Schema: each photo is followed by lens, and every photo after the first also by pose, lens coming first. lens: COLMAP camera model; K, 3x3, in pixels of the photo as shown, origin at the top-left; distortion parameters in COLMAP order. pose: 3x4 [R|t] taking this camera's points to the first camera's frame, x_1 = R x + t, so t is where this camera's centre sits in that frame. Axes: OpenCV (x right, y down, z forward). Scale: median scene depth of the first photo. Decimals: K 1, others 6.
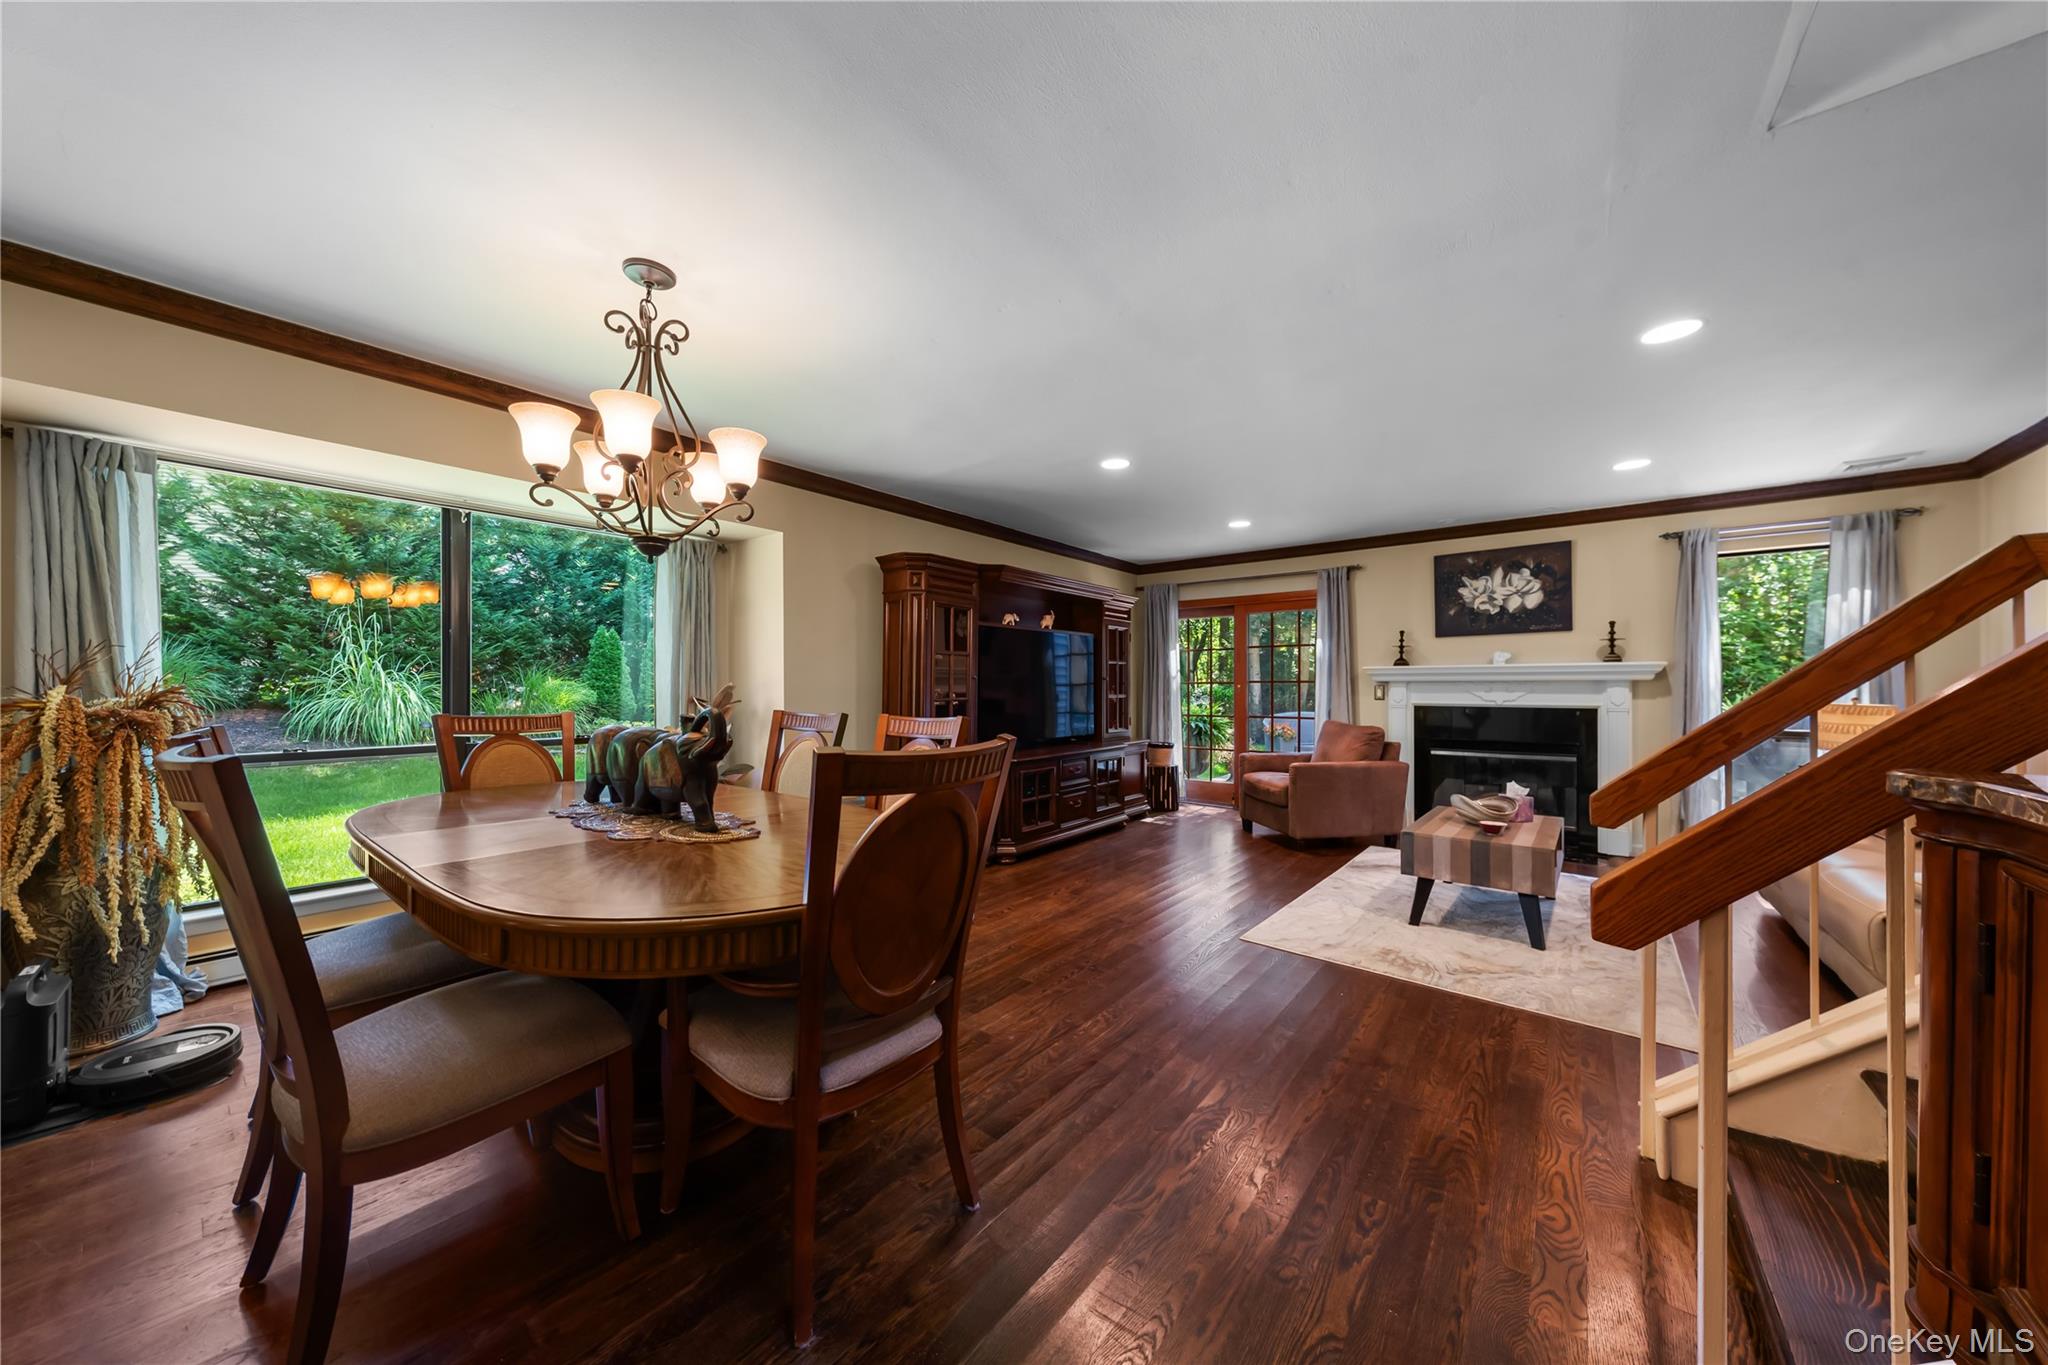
lens RADIAL K [[690.4, 0, 1010.7], [0, 690.4, 705.9], [0, 0, 1]] dist [0.000246, 0.000096]
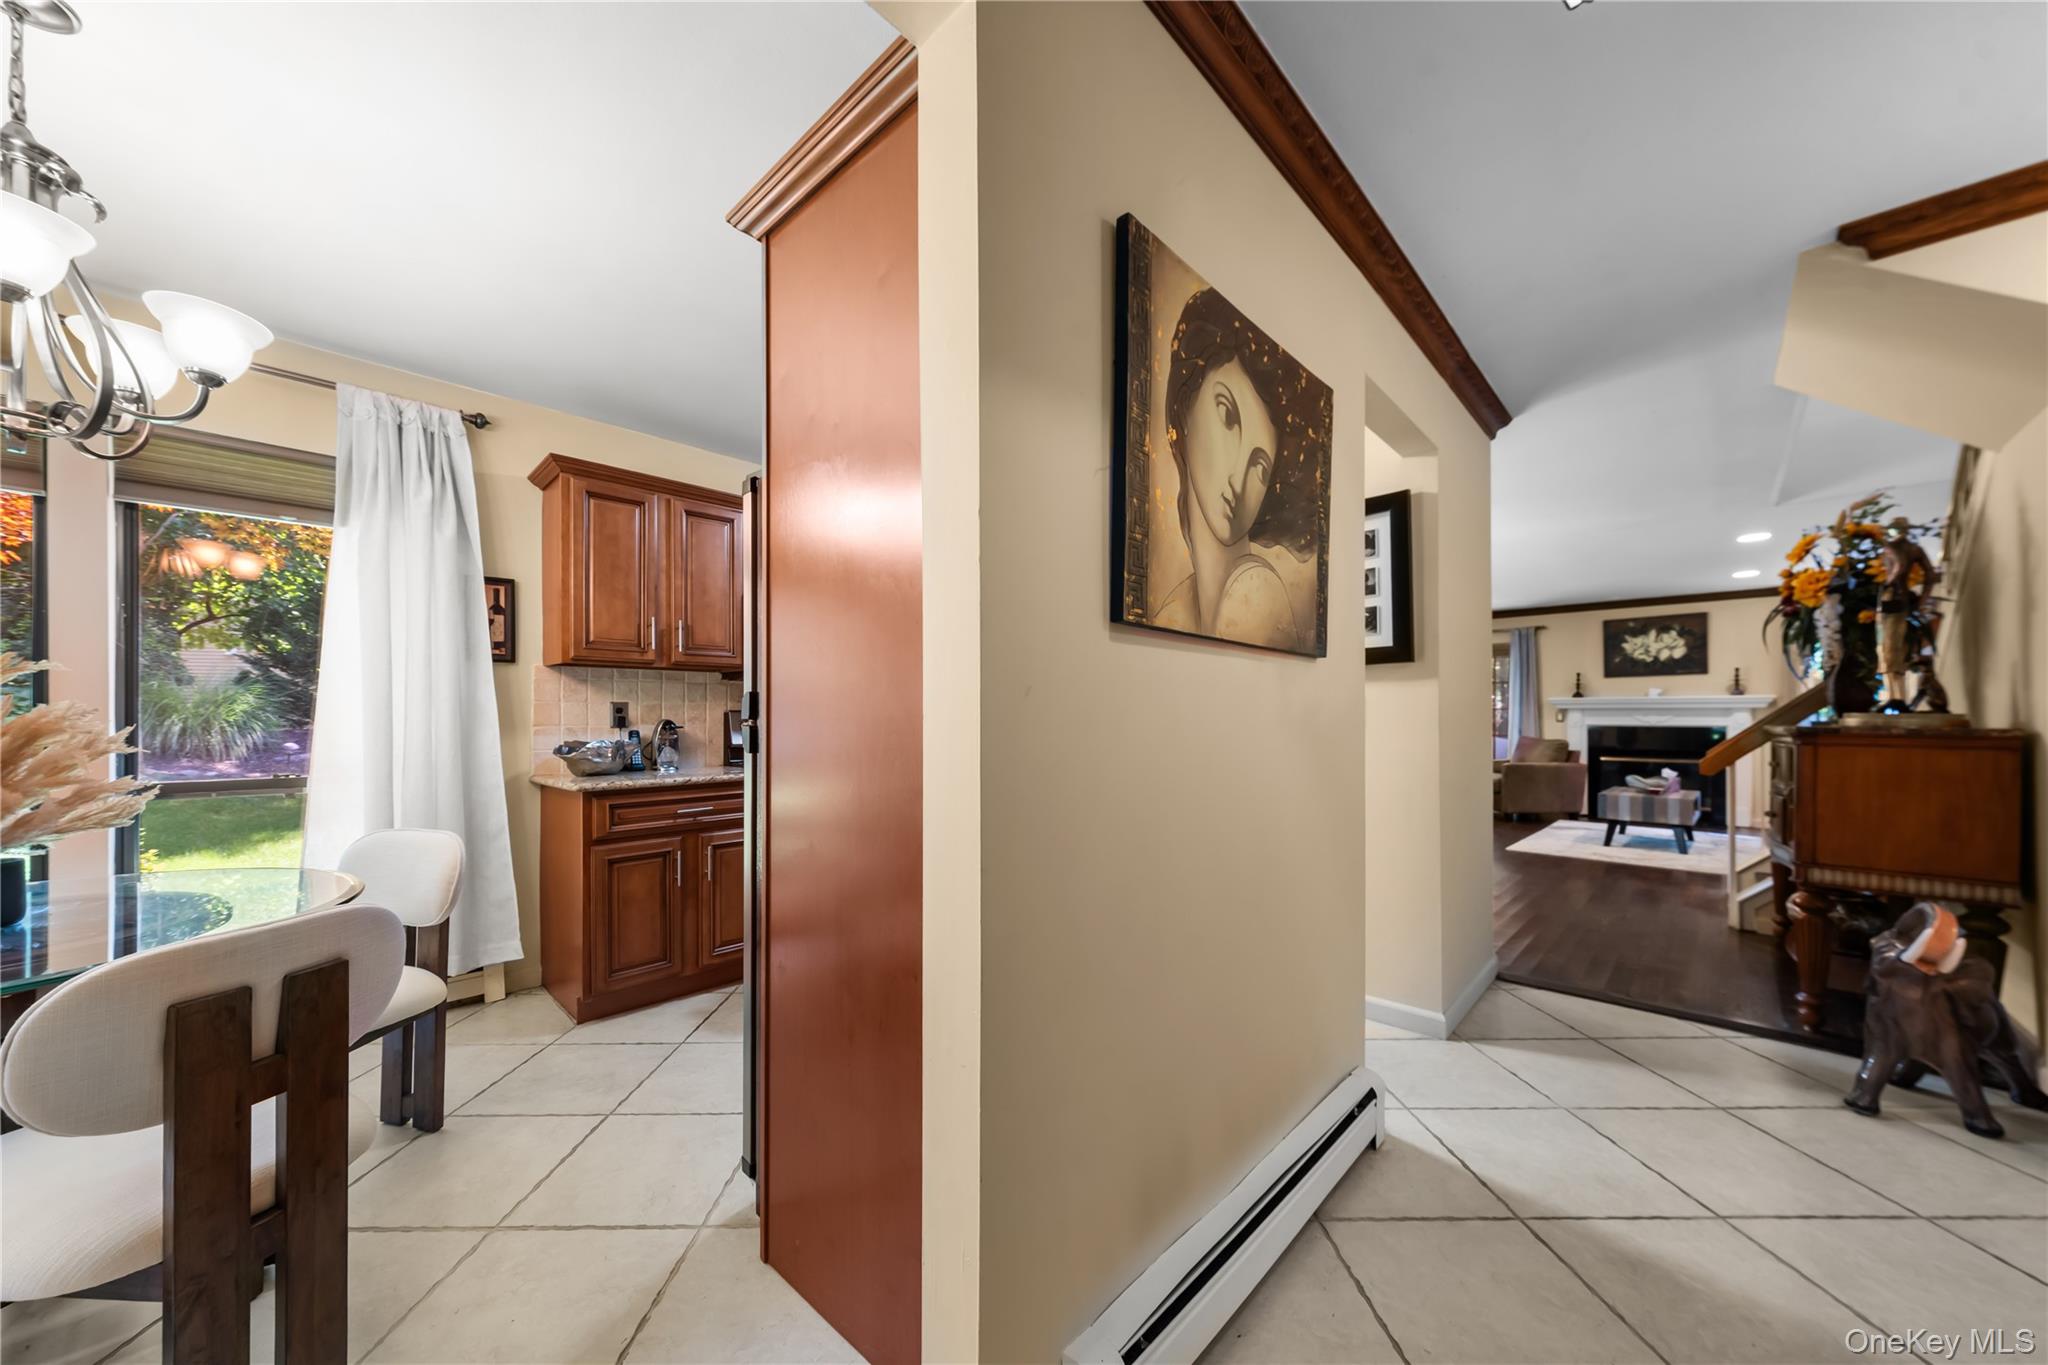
lens RADIAL K [[714.5, 0, 1014.8], [0, 714.5, 725.0], [0, 0, 1]] dist [-0.000038, -0.000165]
pose [[0.995037, 0.003168, -0.099453, -0.469992], [-0.003586, 0.999985, -0.004025, 0.009495], [0.099438, 0.004361, 0.995034, -0.615889]]
